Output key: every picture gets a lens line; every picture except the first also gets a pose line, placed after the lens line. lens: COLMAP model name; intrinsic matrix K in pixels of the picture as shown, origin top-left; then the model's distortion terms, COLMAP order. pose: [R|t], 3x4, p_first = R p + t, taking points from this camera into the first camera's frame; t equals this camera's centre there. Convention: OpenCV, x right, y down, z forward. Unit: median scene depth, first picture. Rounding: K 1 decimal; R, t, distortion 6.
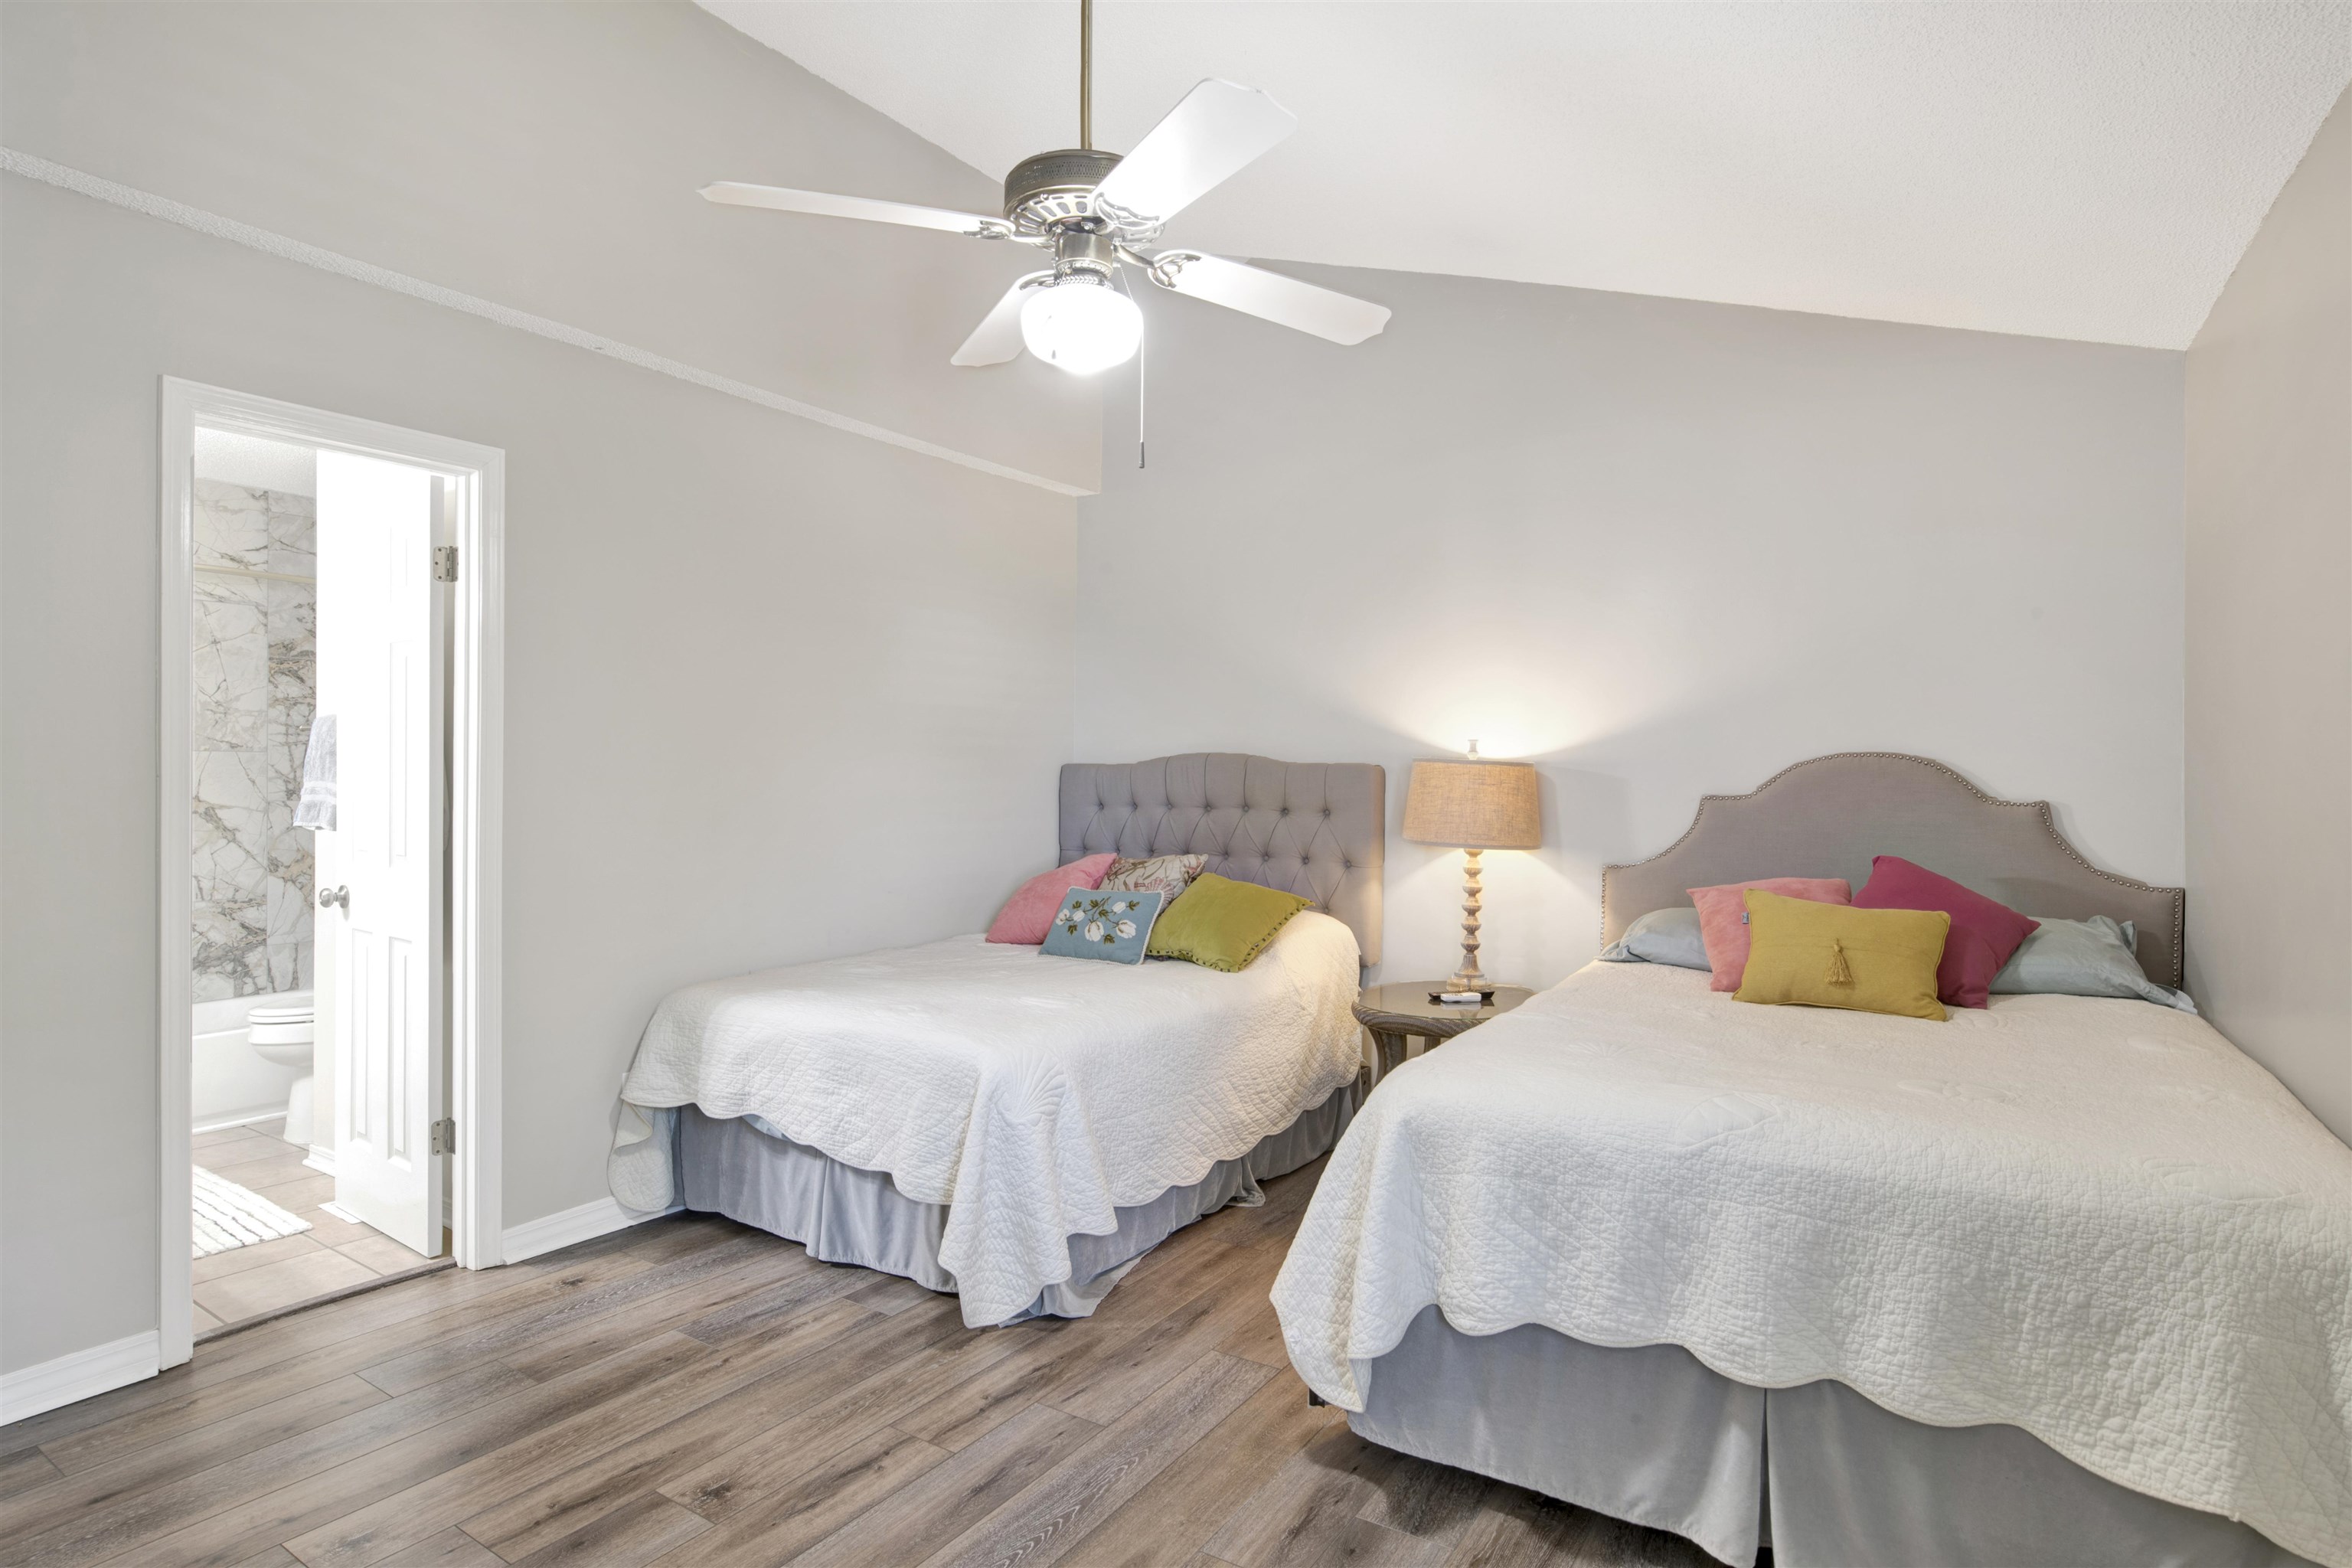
lens RADIAL K [[1227.6, 0, 1168.5], [0, 1227.6, 773.7], [0, 0, 1]] dist [-0.035135, 0.003844]
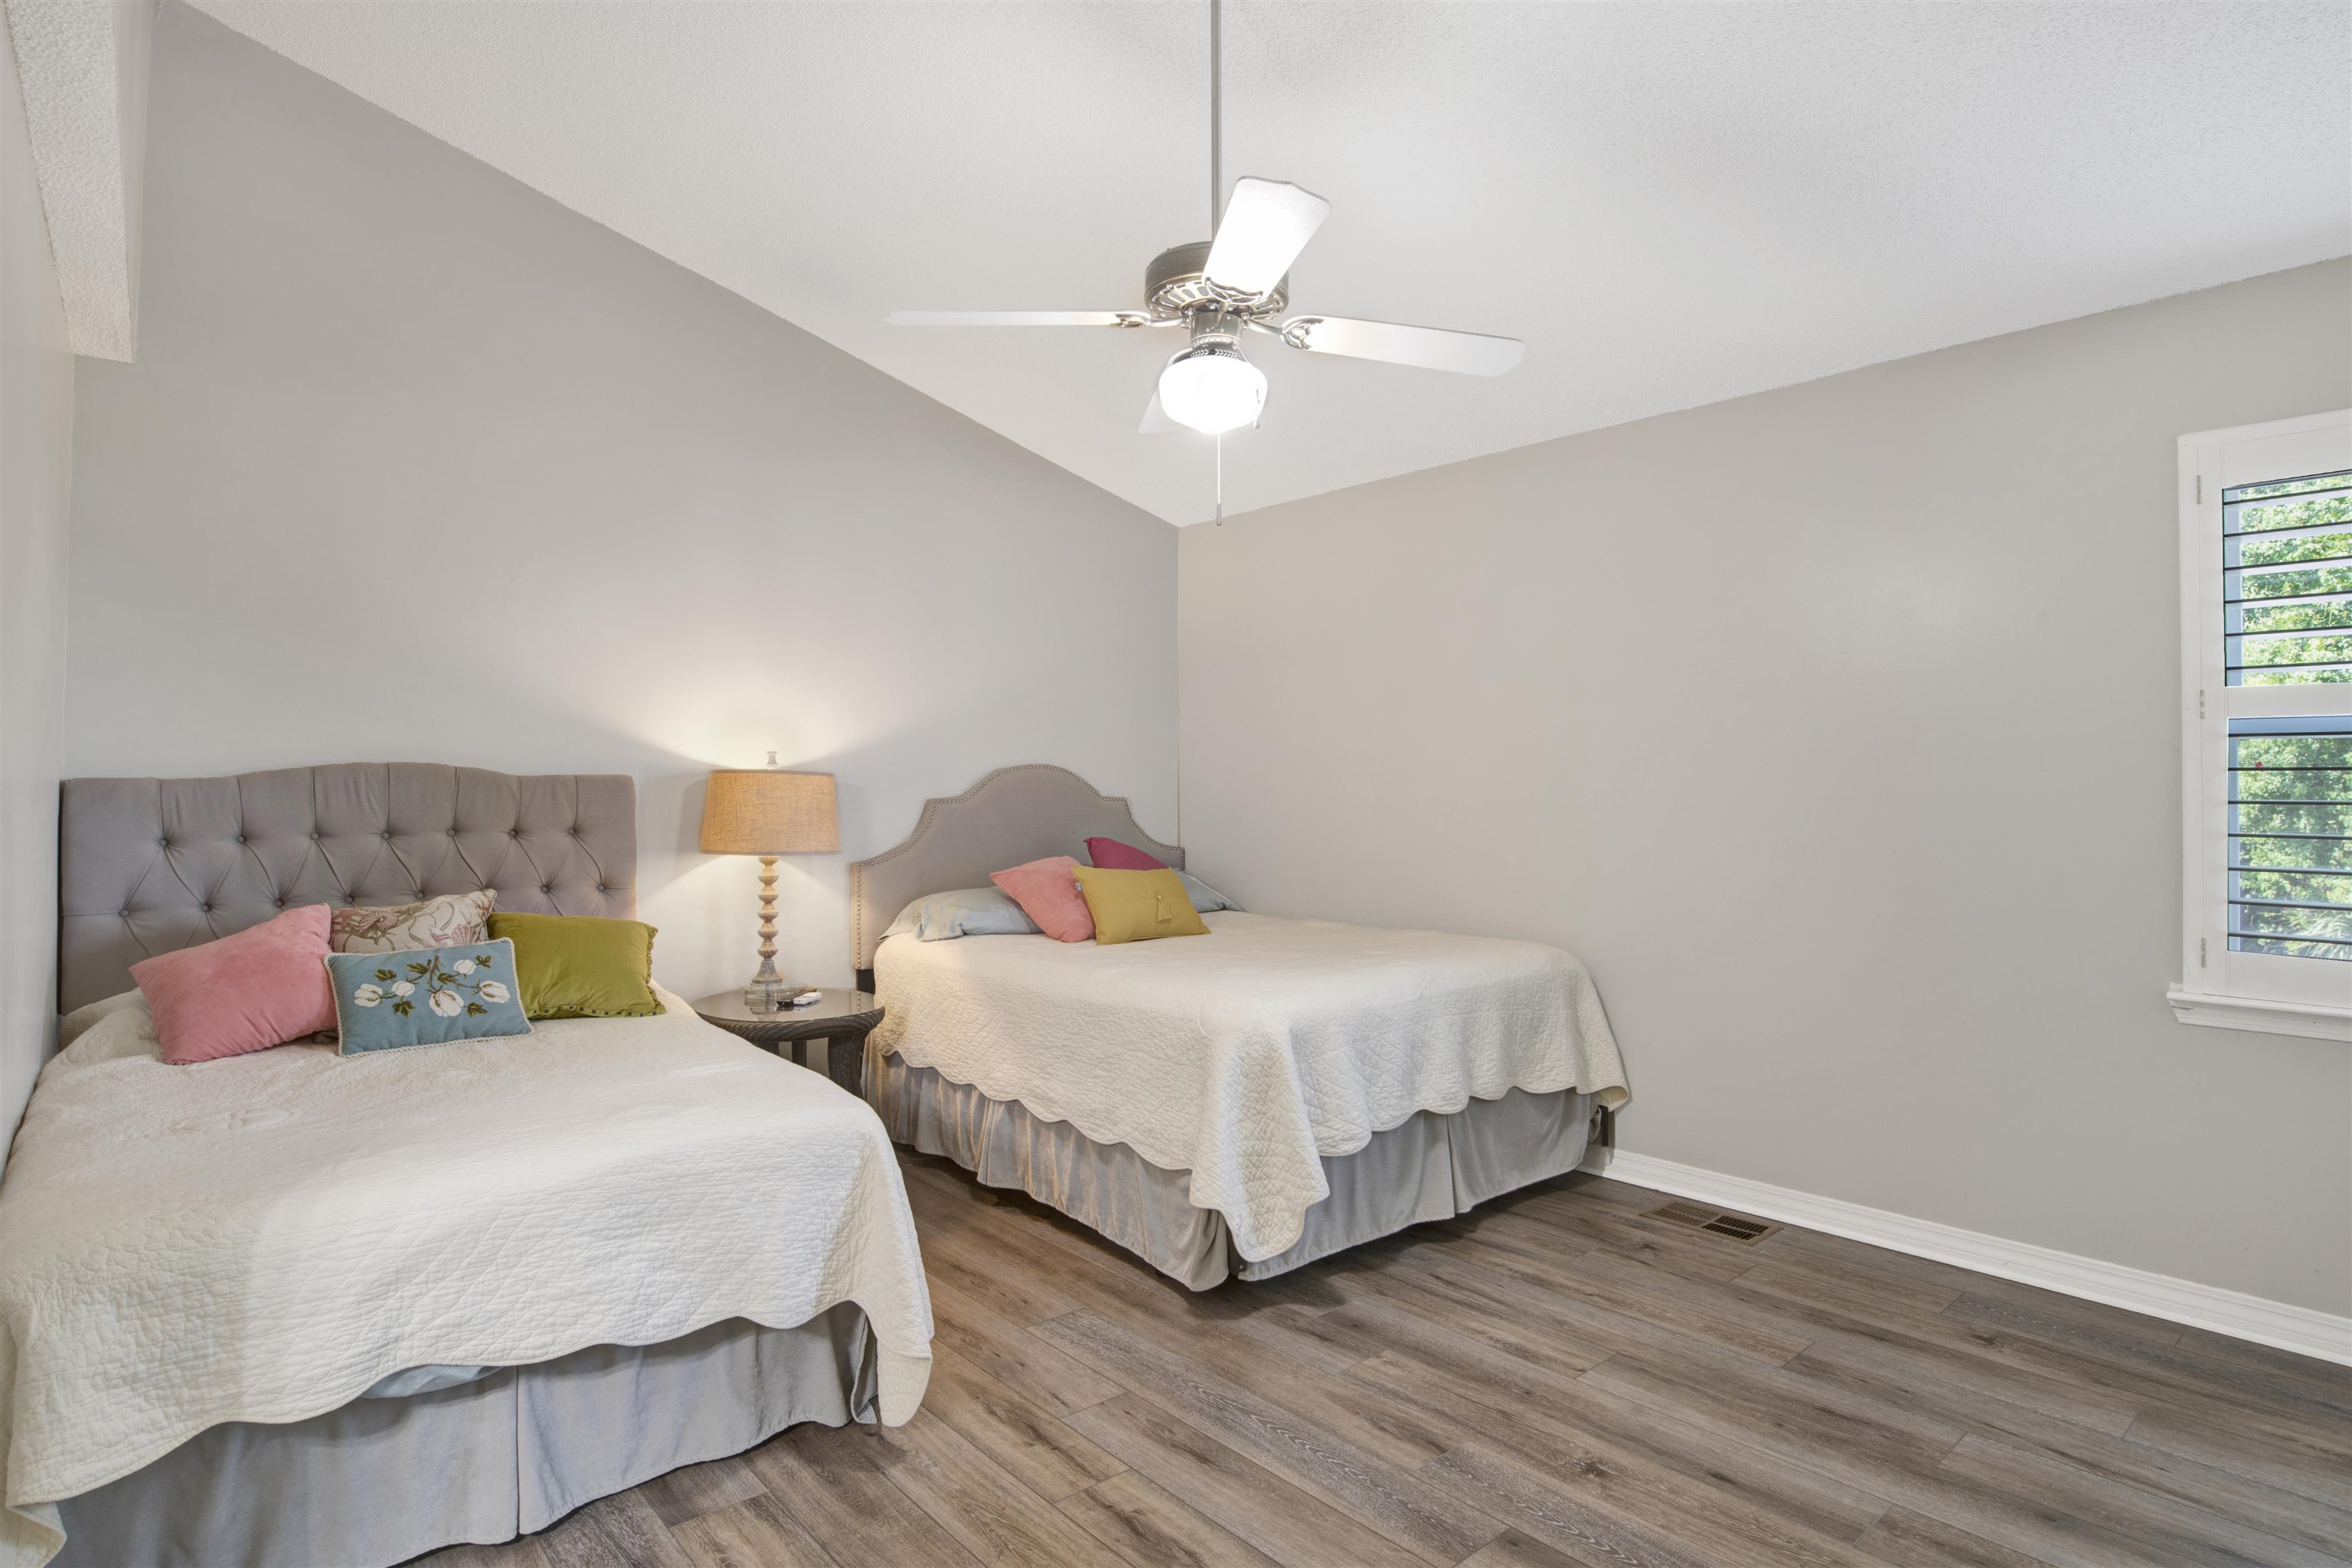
lens RADIAL K [[1227.6, 0, 1161.5], [0, 1227.6, 782.5], [0, 0, 1]] dist [-0.035135, 0.003844]
pose [[0.314430, -0.011552, 0.949210, -0.668917], [0.009986, 0.999911, 0.008861, -0.007586], [-0.949228, 0.006692, 0.314518, 0.396970]]
